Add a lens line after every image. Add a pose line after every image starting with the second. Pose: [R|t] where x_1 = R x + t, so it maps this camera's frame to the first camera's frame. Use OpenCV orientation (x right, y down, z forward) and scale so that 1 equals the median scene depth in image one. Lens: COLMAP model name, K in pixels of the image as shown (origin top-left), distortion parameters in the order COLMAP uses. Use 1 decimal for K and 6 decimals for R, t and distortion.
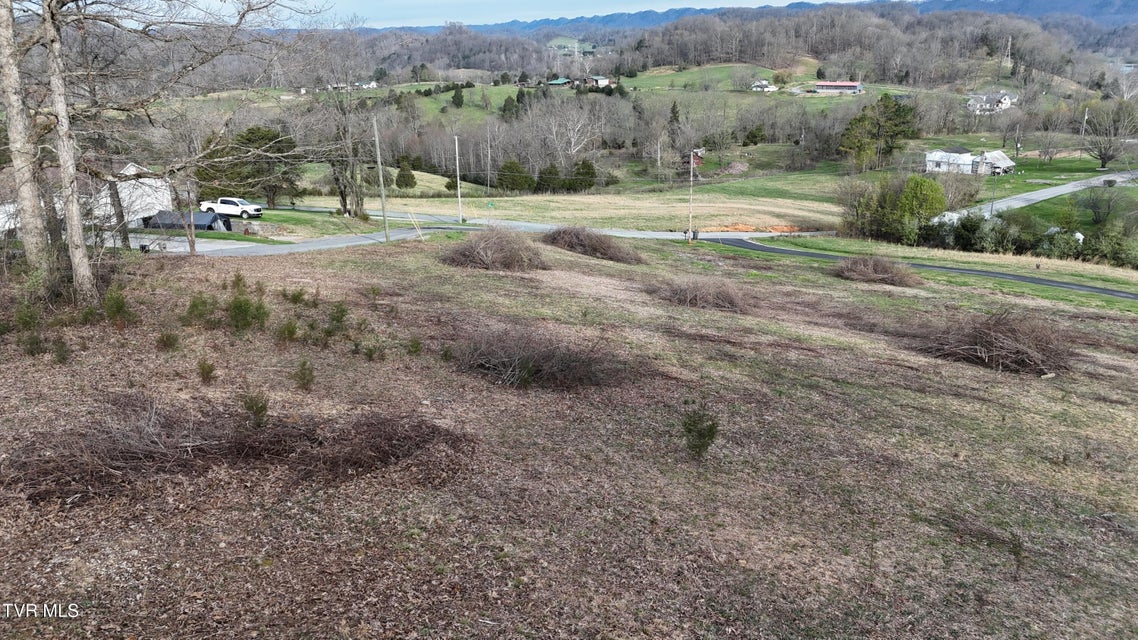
lens RADIAL K [[832.9, 0, 573.9], [0, 832.9, 315.4], [0, 0, 1]] dist [0.088593, -0.078180]
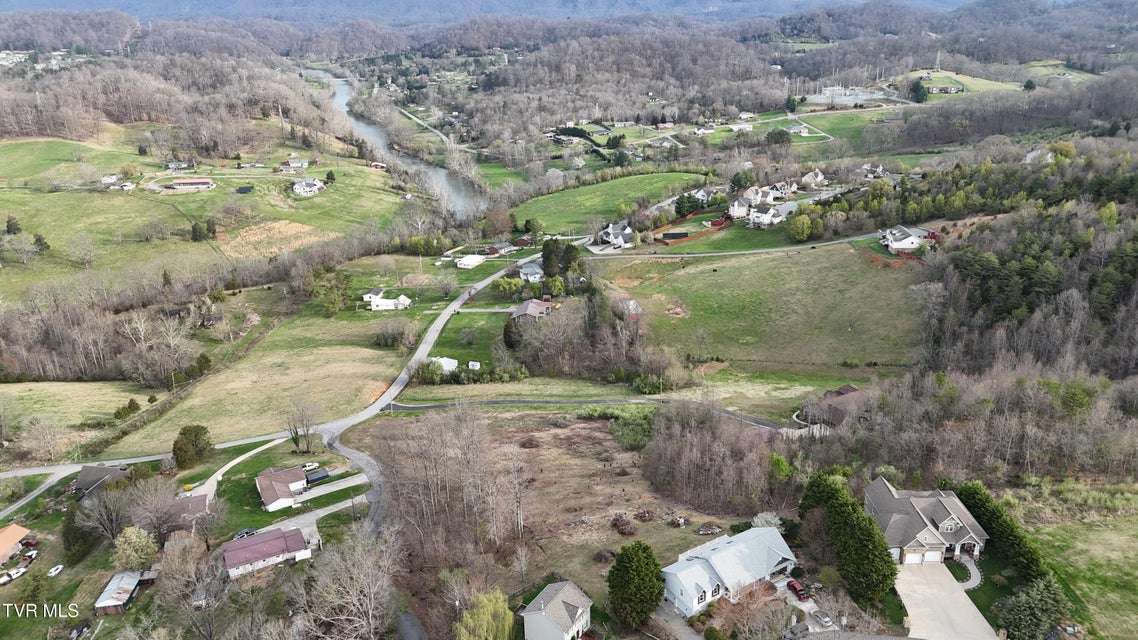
lens RADIAL K [[829.6, 0, 570.8], [0, 829.6, 322.9], [0, 0, 1]] dist [0.087706, -0.083181]
pose [[0.662463, -0.265787, 0.700357, -0.658678], [0.233805, 0.961595, 0.143773, -0.314647], [-0.711673, 0.068503, 0.699163, -0.705144]]
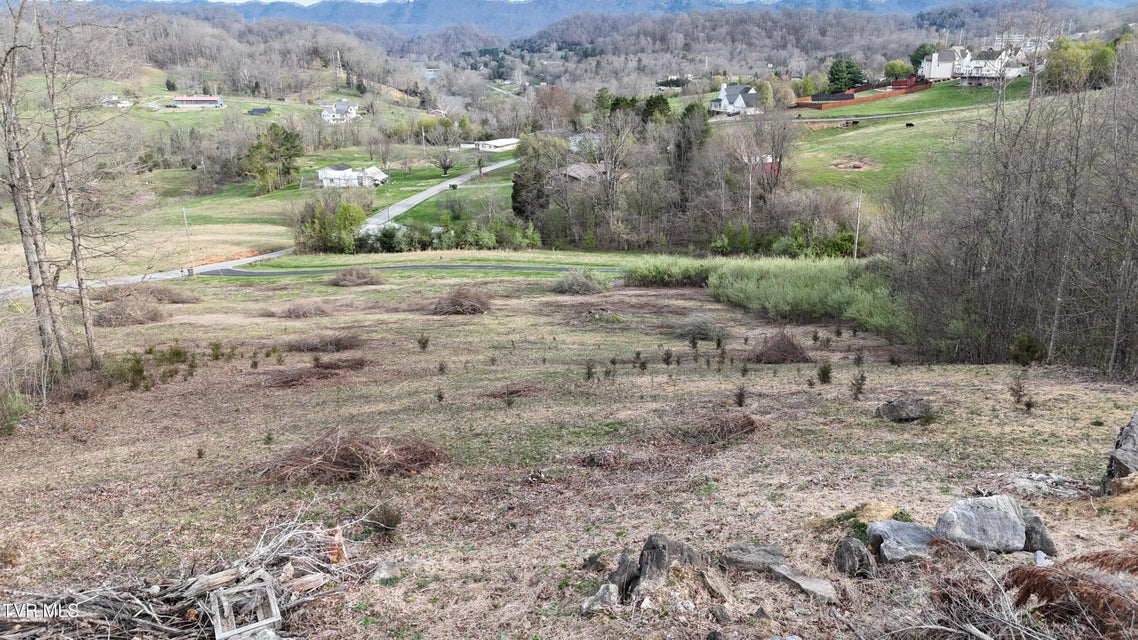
lens RADIAL K [[829.6, 0, 570.8], [0, 829.6, 322.9], [0, 0, 1]] dist [0.087706, -0.083181]
pose [[0.751526, -0.207848, 0.626105, -0.111281], [0.201892, 0.975997, 0.081667, -0.006430], [-0.628051, 0.065030, 0.775450, -0.145604]]
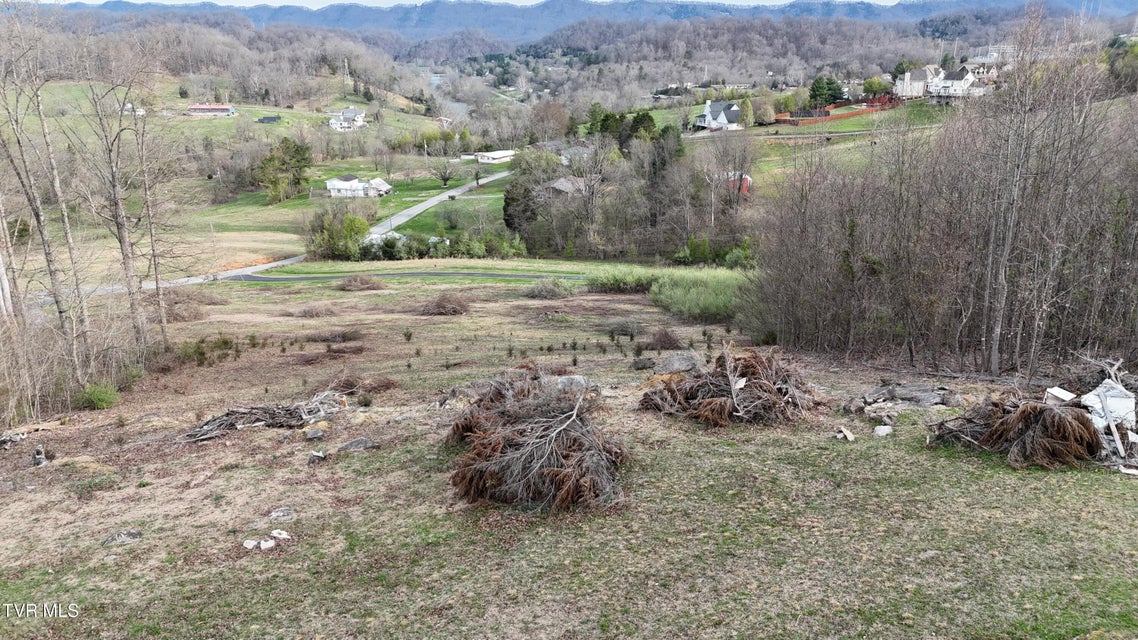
lens RADIAL K [[829.6, 0, 570.8], [0, 829.6, 322.9], [0, 0, 1]] dist [0.087706, -0.083181]
pose [[0.756695, -0.201545, 0.621926, -0.146295], [0.197224, 0.977348, 0.076764, -0.006874], [-0.623310, 0.064572, 0.779304, -0.224271]]
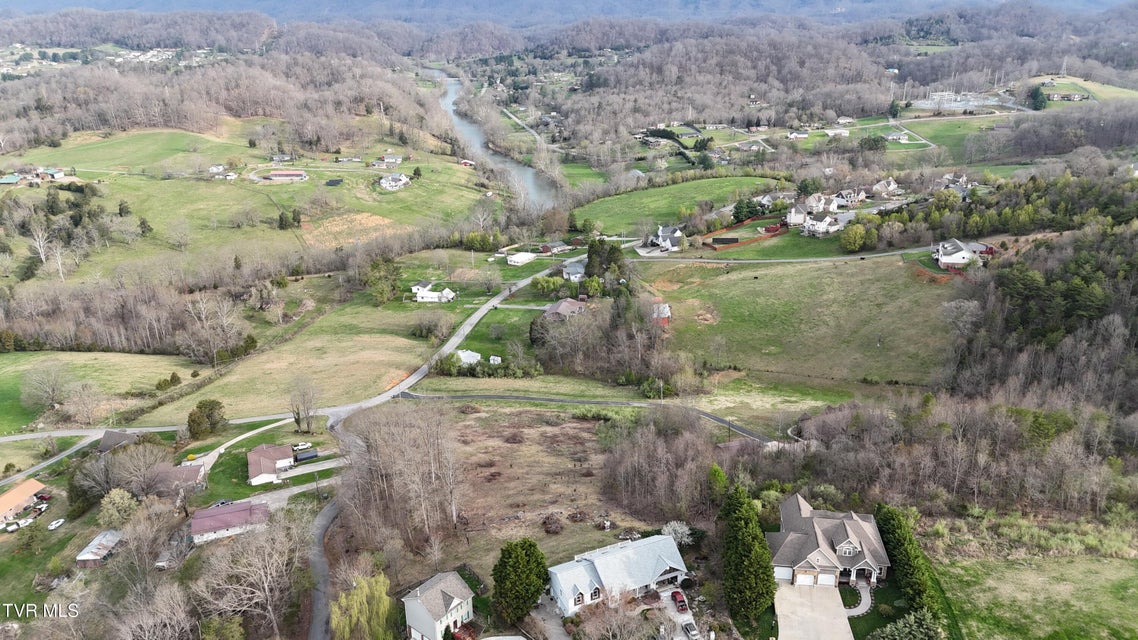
lens RADIAL K [[829.6, 0, 570.8], [0, 829.6, 322.9], [0, 0, 1]] dist [0.087706, -0.083181]
pose [[0.761469, -0.227791, 0.606858, -0.541033], [0.200454, 0.973079, 0.113732, -0.275601], [-0.616428, 0.035044, 0.786631, -0.822905]]
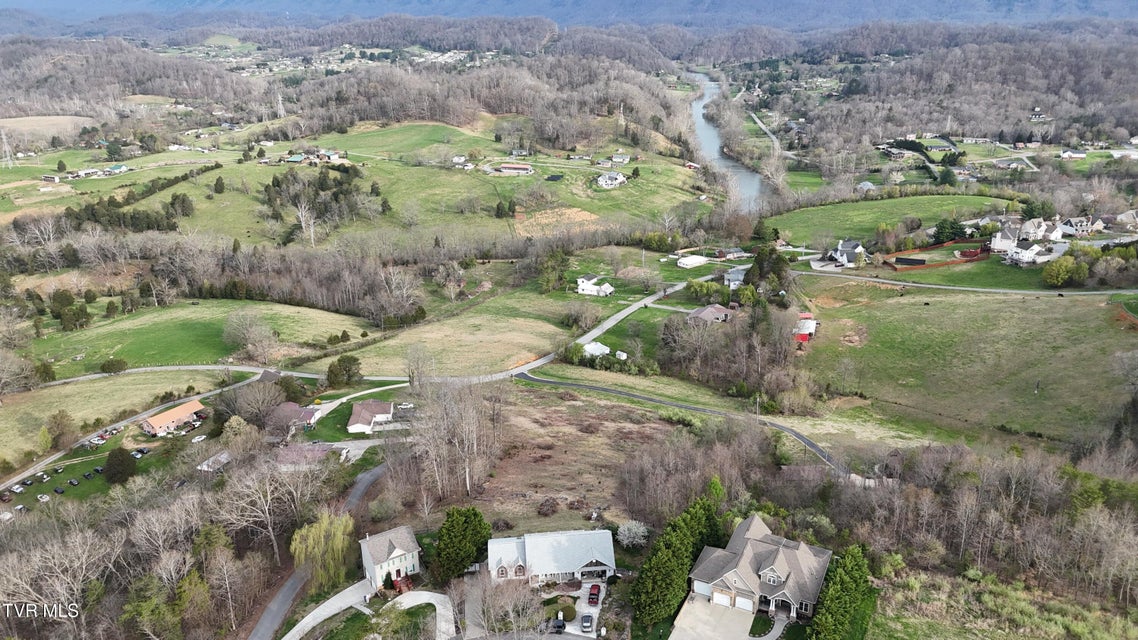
lens RADIAL K [[829.6, 0, 570.8], [0, 829.6, 322.9], [0, 0, 1]] dist [0.087706, -0.083181]
pose [[0.927288, -0.126723, 0.352248, -0.350664], [0.112142, 0.991782, 0.061588, -0.226717], [-0.357158, -0.017609, 0.933878, -0.956480]]
